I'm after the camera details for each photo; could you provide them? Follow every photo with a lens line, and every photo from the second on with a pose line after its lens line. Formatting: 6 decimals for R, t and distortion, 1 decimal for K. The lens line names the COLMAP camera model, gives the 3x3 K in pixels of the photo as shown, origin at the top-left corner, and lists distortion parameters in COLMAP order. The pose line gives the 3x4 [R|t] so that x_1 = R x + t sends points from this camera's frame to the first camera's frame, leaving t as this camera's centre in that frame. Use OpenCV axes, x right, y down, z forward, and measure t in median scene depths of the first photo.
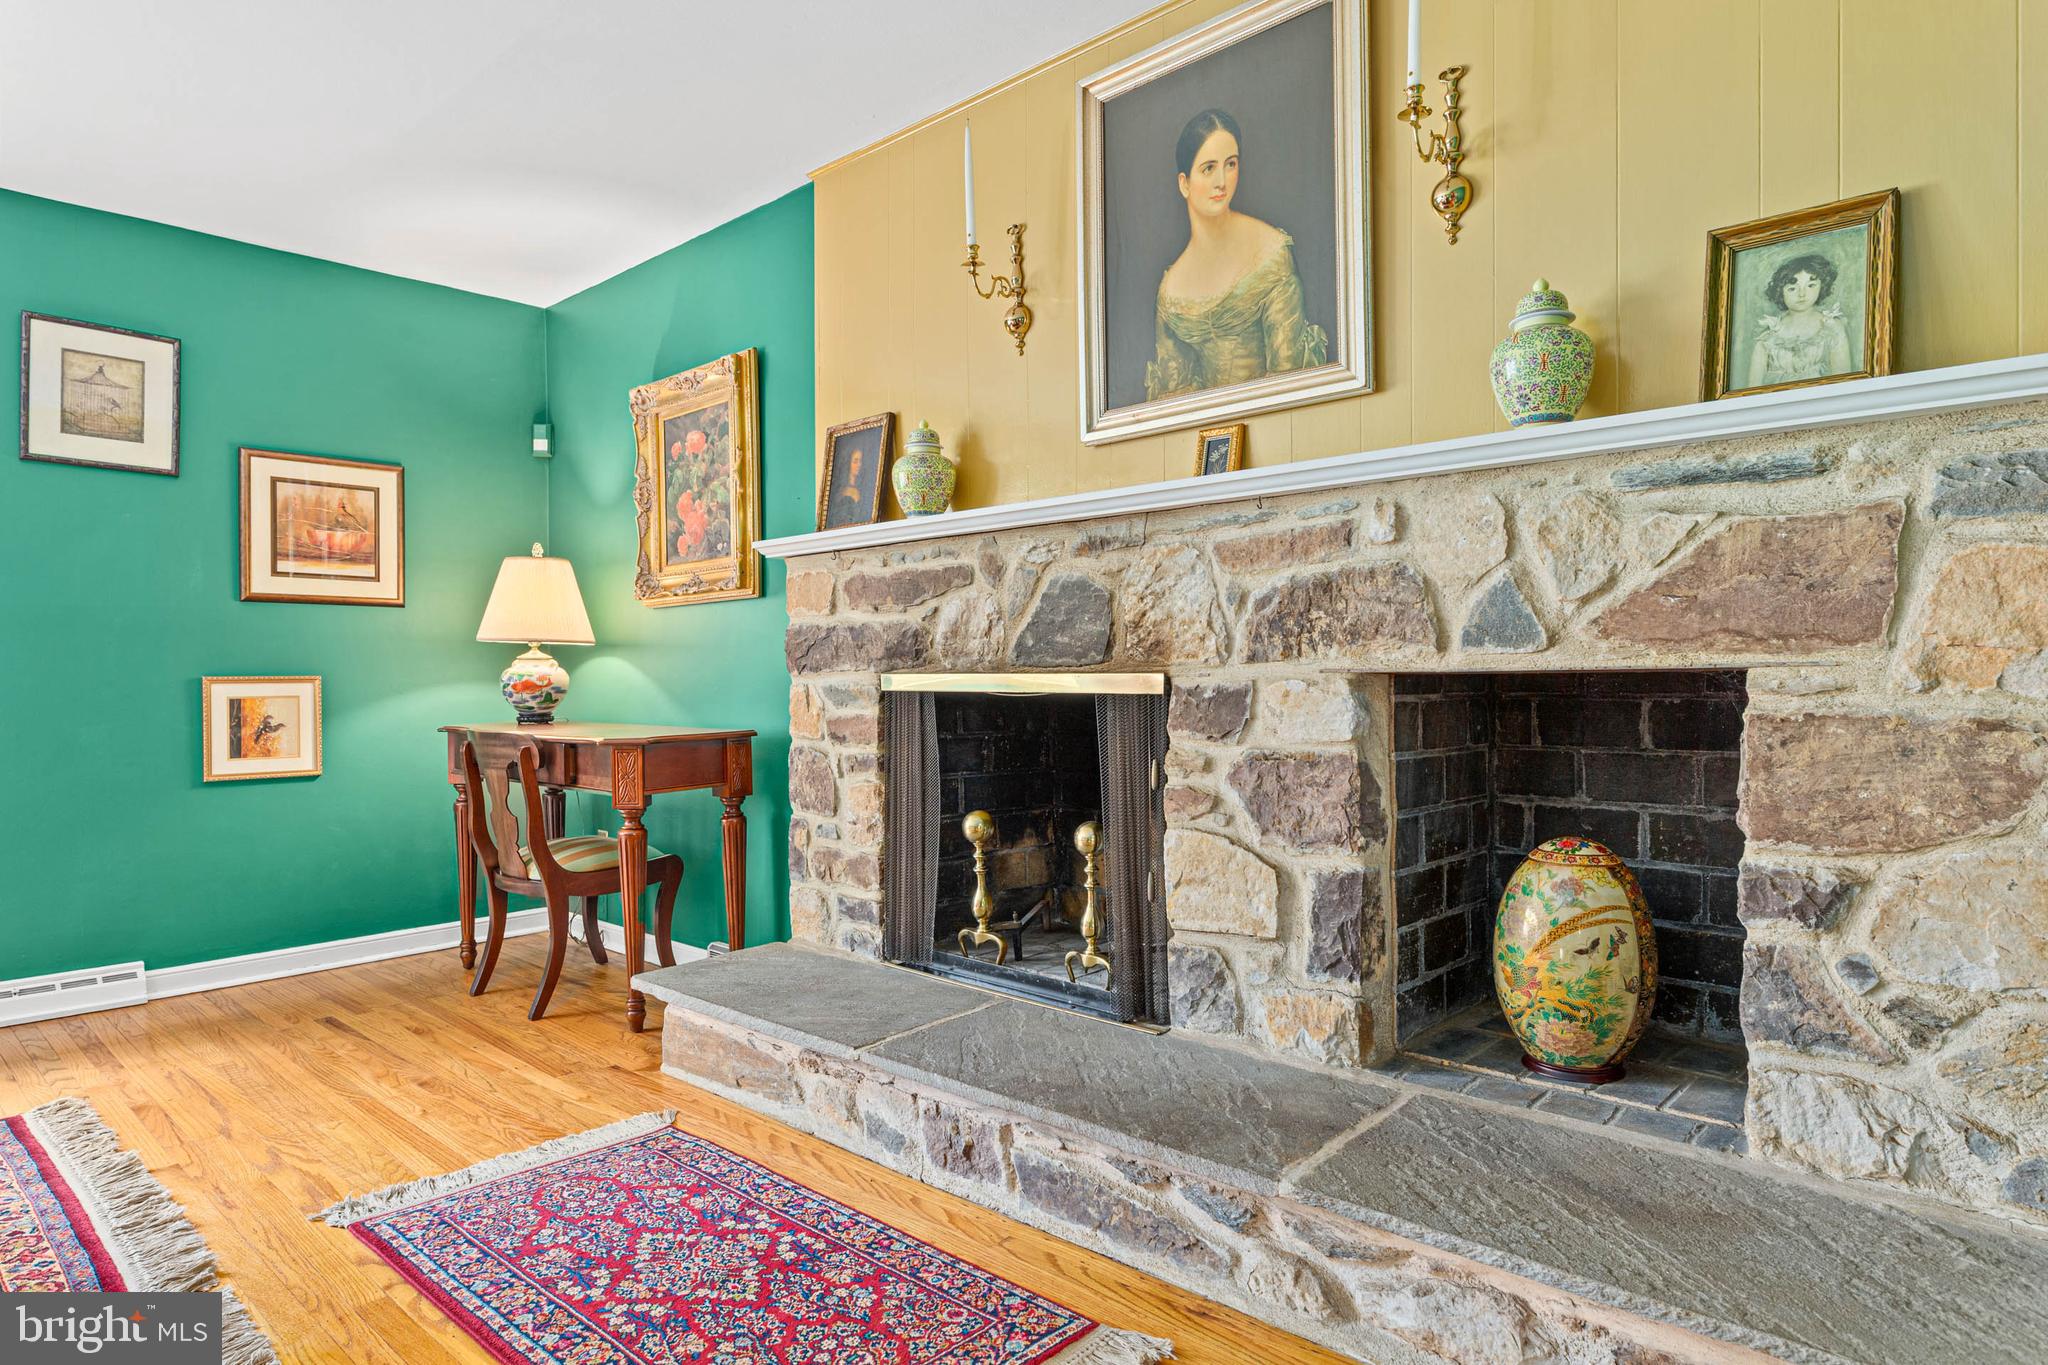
lens RADIAL K [[1181.0, 0, 1027.1], [0, 1181.0, 690.9], [0, 0, 1]] dist [-0.002338, 0.000907]
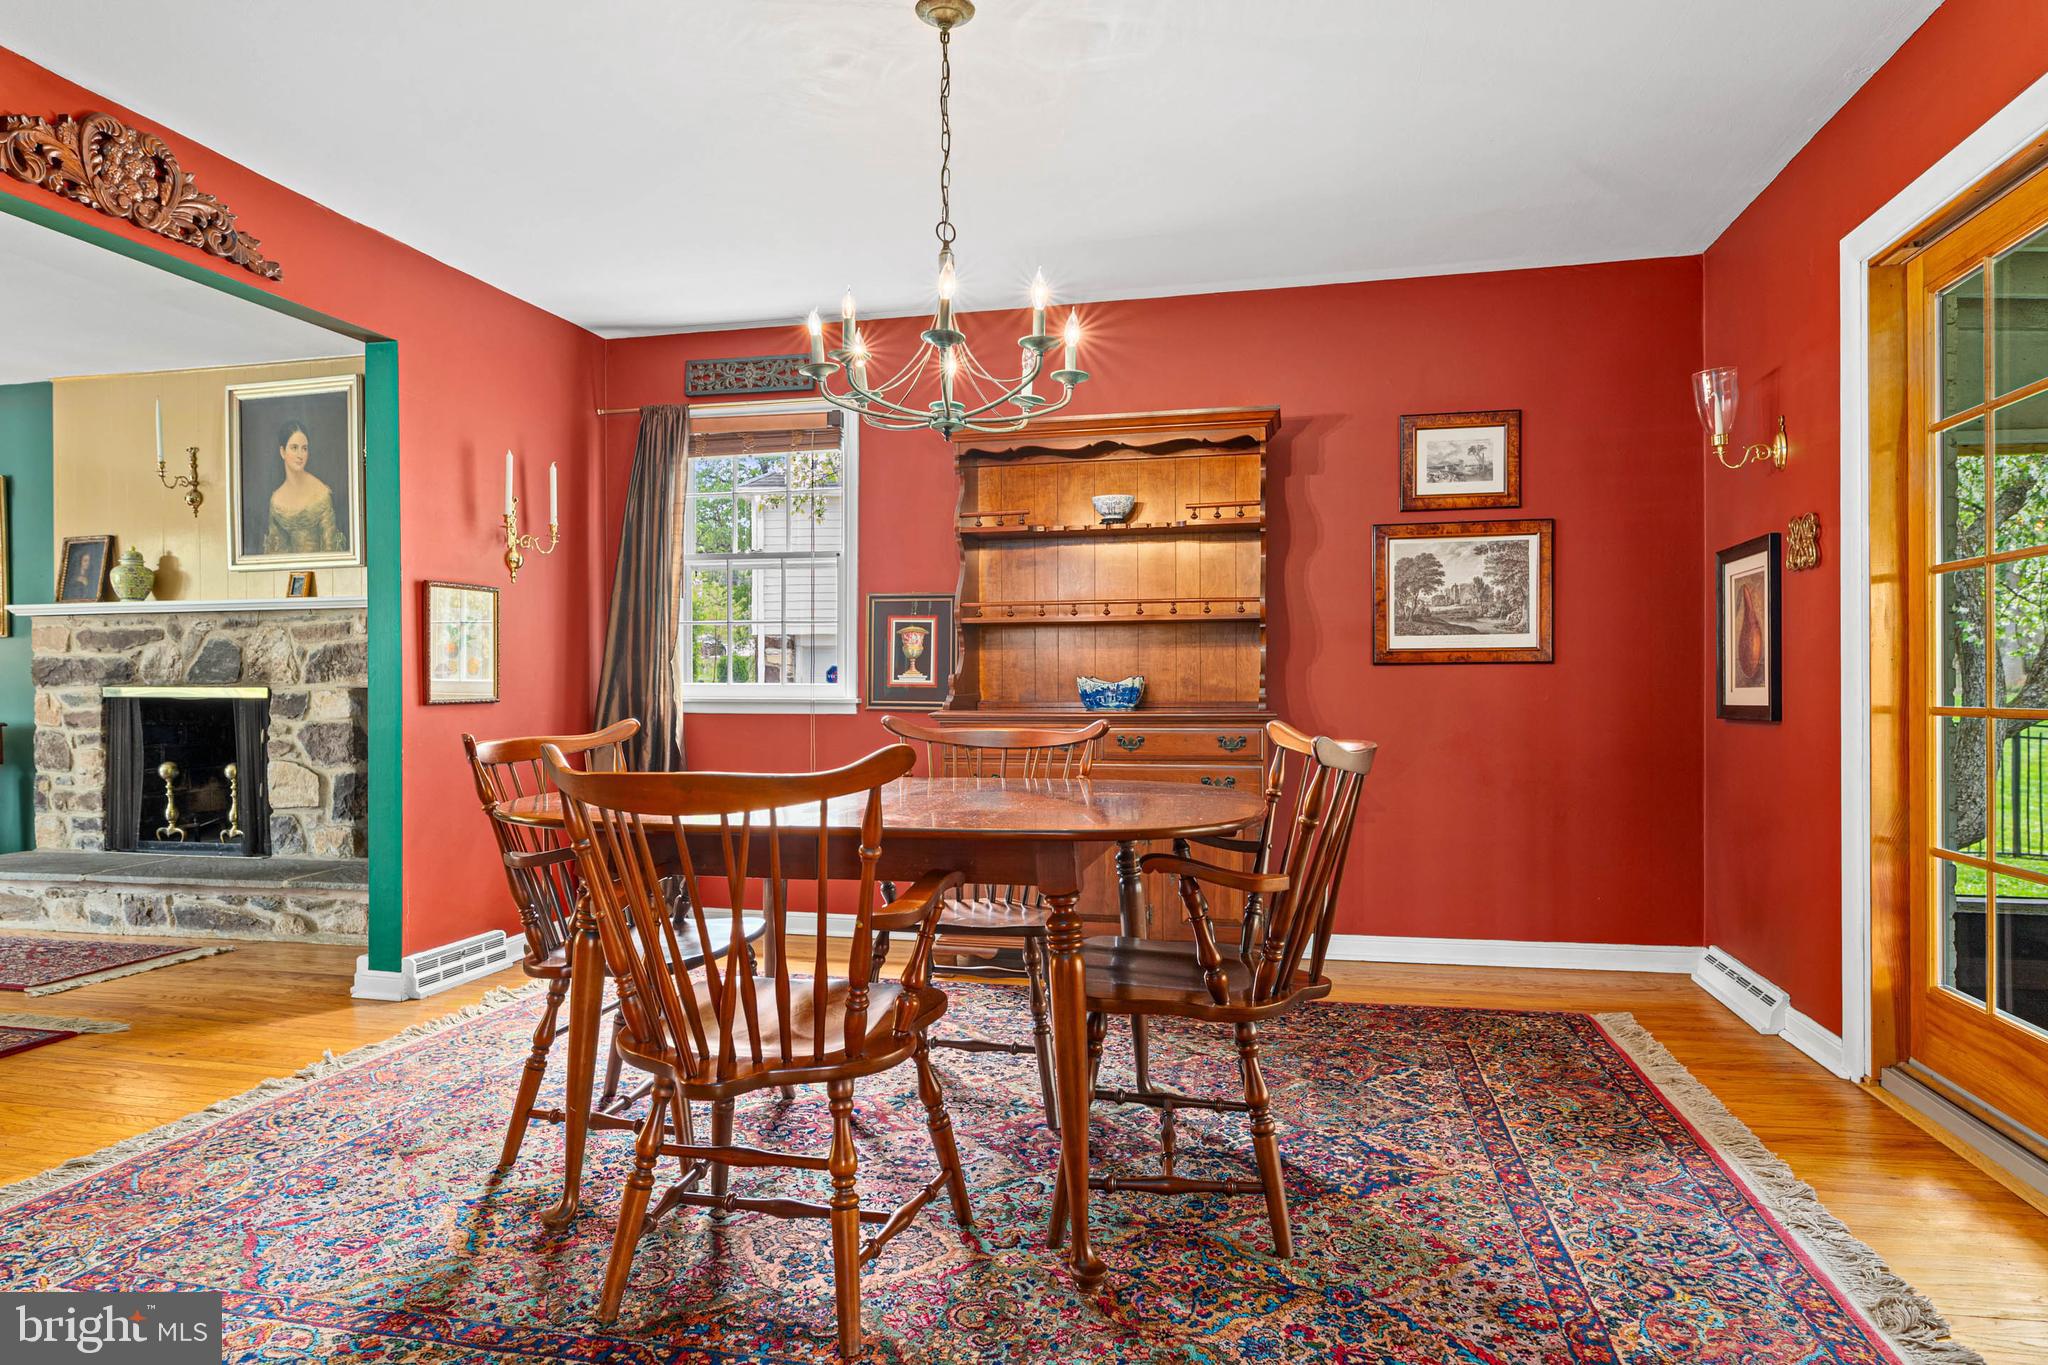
lens RADIAL K [[1181.0, 0, 1027.1], [0, 1181.0, 690.9], [0, 0, 1]] dist [-0.002338, 0.000907]
pose [[0.868345, -0.001858, 0.495958, 0.233306], [0.004286, 0.999984, -0.003757, 0.004103], [-0.495943, 0.005388, 0.868338, -1.408416]]
